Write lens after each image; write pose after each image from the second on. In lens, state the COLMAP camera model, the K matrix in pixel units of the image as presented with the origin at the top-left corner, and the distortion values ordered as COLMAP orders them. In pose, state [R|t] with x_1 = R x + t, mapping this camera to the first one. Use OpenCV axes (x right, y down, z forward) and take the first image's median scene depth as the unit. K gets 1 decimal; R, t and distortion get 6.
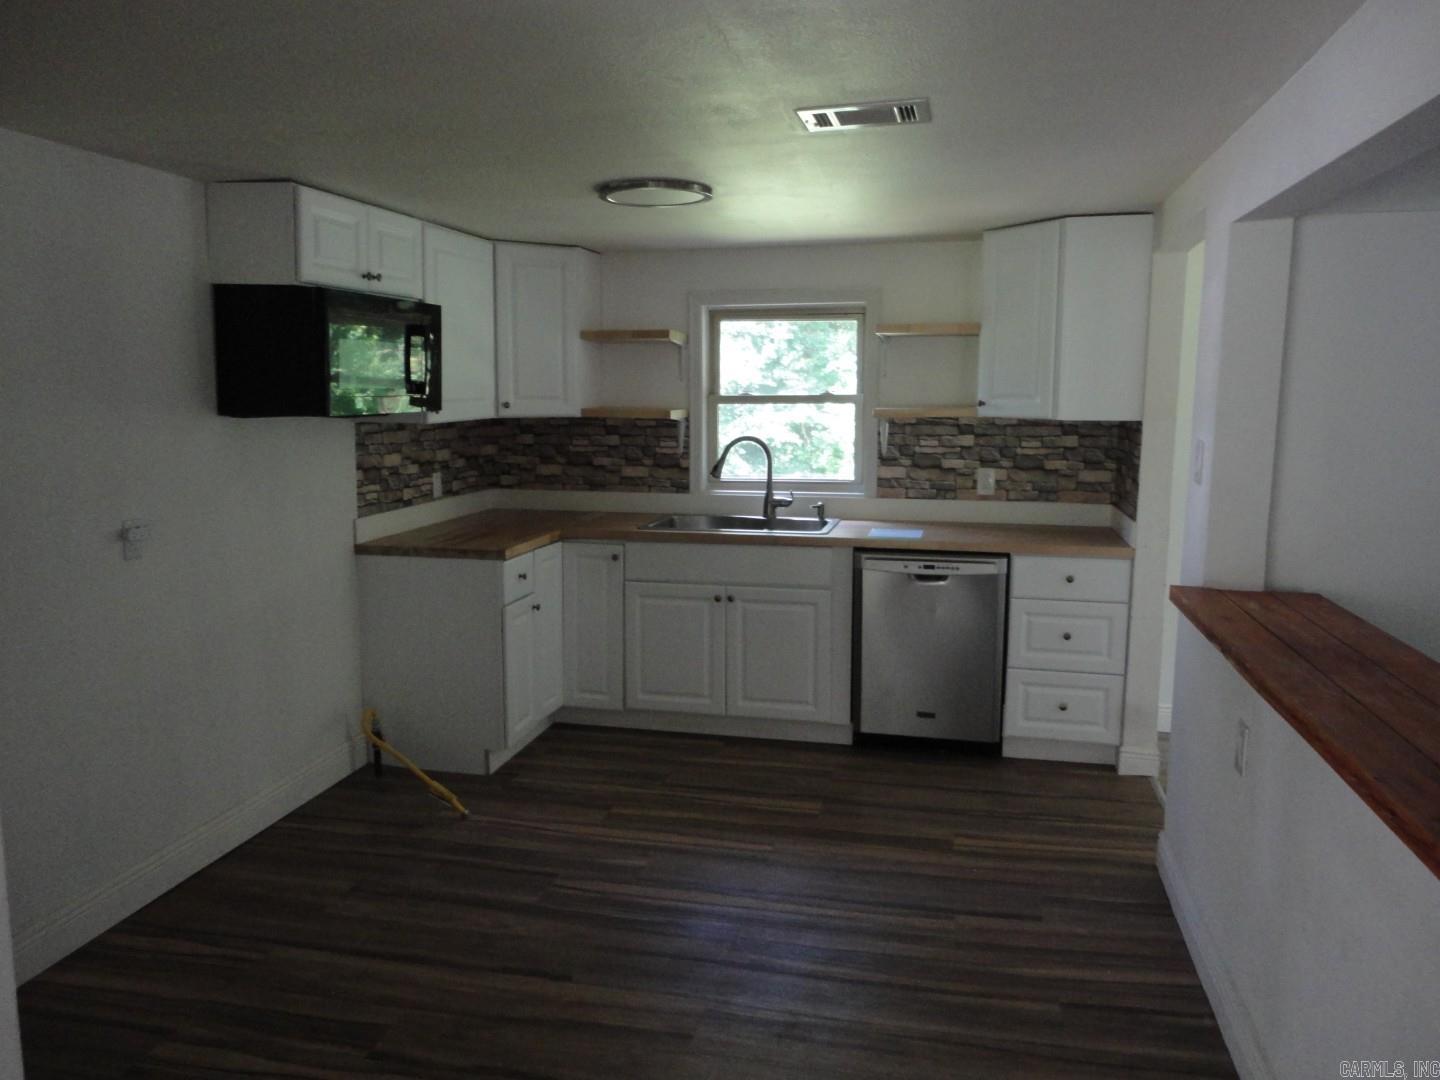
lens RADIAL K [[1061.0, 0, 716.6], [0, 1061.0, 540.9], [0, 0, 1]] dist [0.008237, 0.000620]
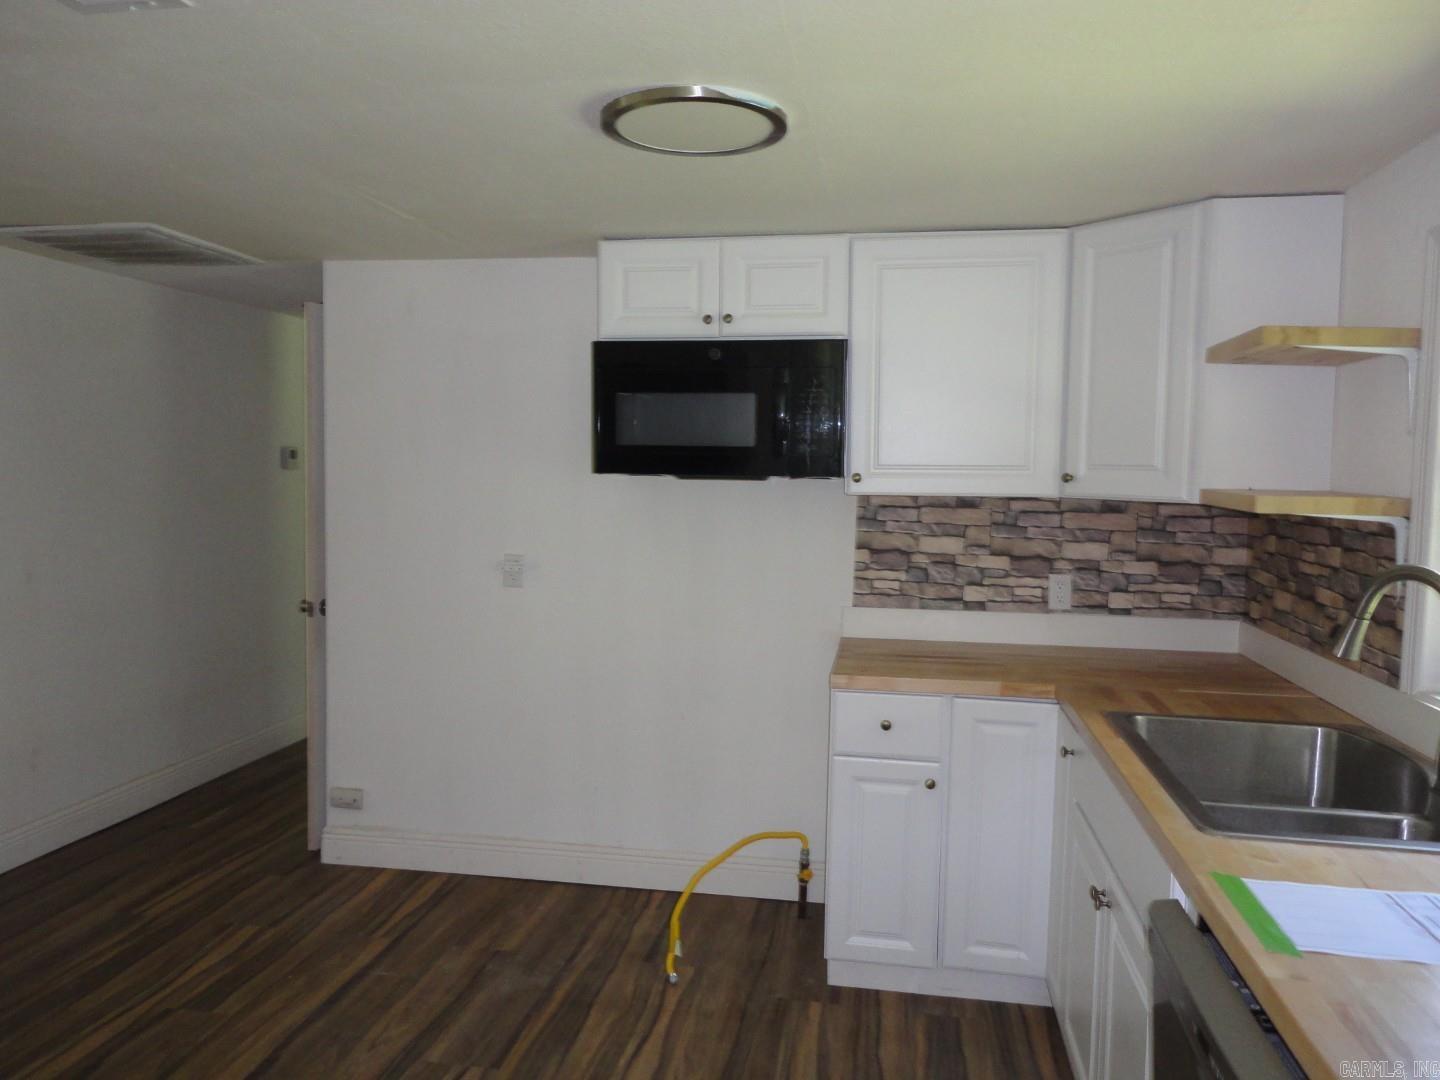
lens RADIAL K [[1061.0, 0, 718.2], [0, 1061.0, 533.0], [0, 0, 1]] dist [0.008237, 0.000620]
pose [[0.052189, 0.062242, -0.996696, 0.456809], [-0.161623, 0.985424, 0.053075, -0.100475], [0.985472, 0.158319, 0.061488, 0.800131]]
